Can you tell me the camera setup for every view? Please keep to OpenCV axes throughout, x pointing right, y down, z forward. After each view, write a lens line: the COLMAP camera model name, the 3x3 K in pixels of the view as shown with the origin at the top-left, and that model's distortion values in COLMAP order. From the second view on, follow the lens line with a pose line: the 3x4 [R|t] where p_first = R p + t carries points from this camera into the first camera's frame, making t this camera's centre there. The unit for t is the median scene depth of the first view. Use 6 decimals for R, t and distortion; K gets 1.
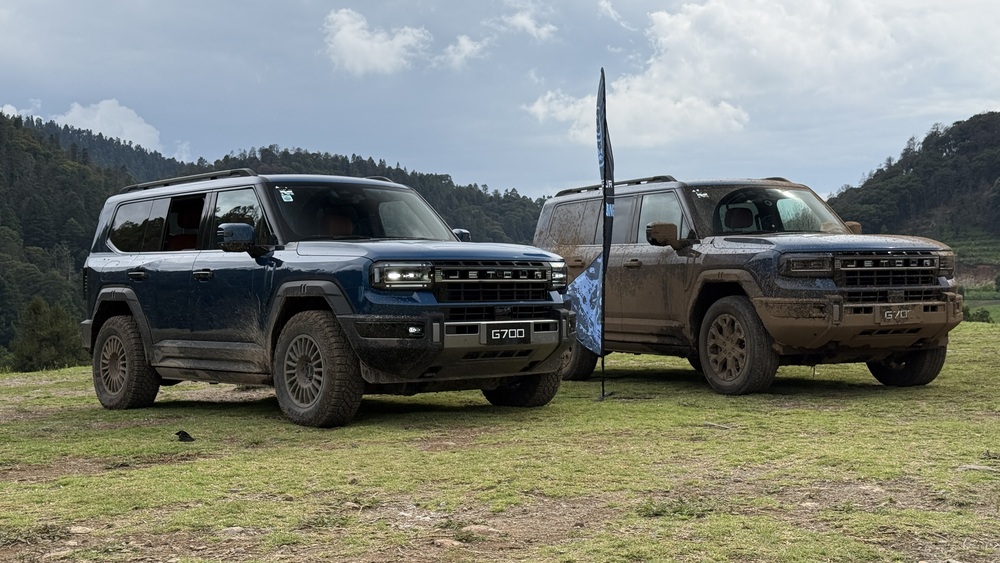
lens RADIAL K [[1525.6, 0, 501.1], [0, 1525.6, 280.0], [0, 0, 1]] dist [-0.052292, 0.000000]
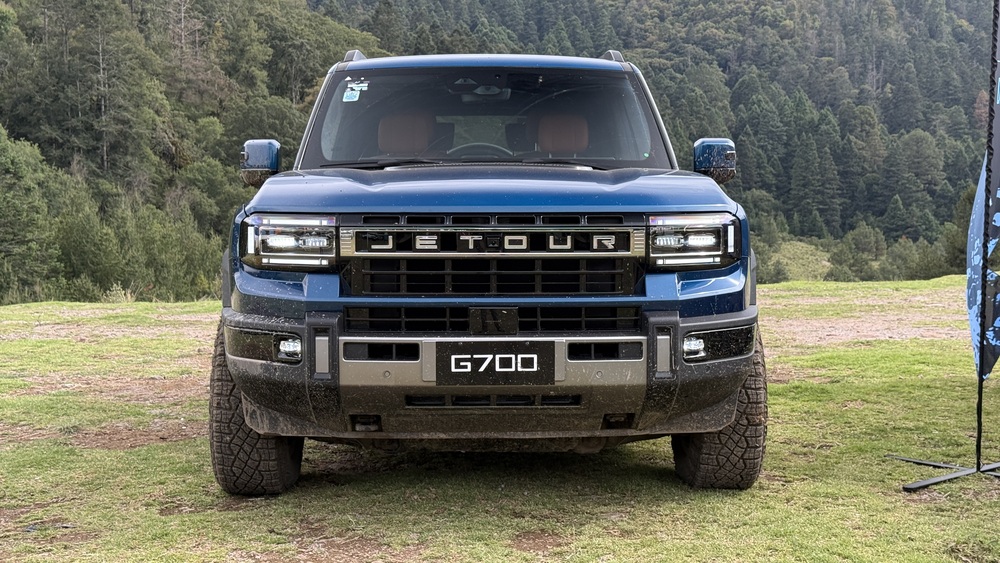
lens RADIAL K [[1312.0, 0, 498.6], [0, 1312.0, 284.5], [0, 0, 1]] dist [0.114918, 0.000000]
pose [[0.800560, 0.038396, -0.598021, 0.260425], [-0.010650, 0.998699, 0.049864, -0.011444], [0.599157, -0.033550, 0.799928, 0.666331]]
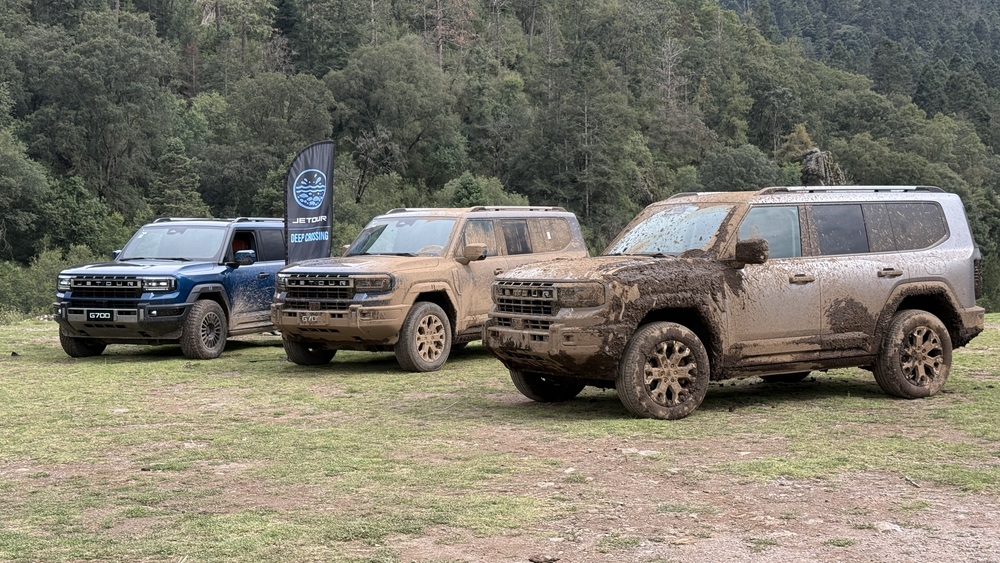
lens RADIAL K [[1312.0, 0, 501.5], [0, 1312.0, 280.8], [0, 0, 1]] dist [0.114918, 0.000000]
pose [[0.508883, 0.026208, -0.860437, 1.658575], [-0.014811, 0.999655, 0.021688, -0.049864], [0.860708, 0.001707, 0.509096, 0.601388]]
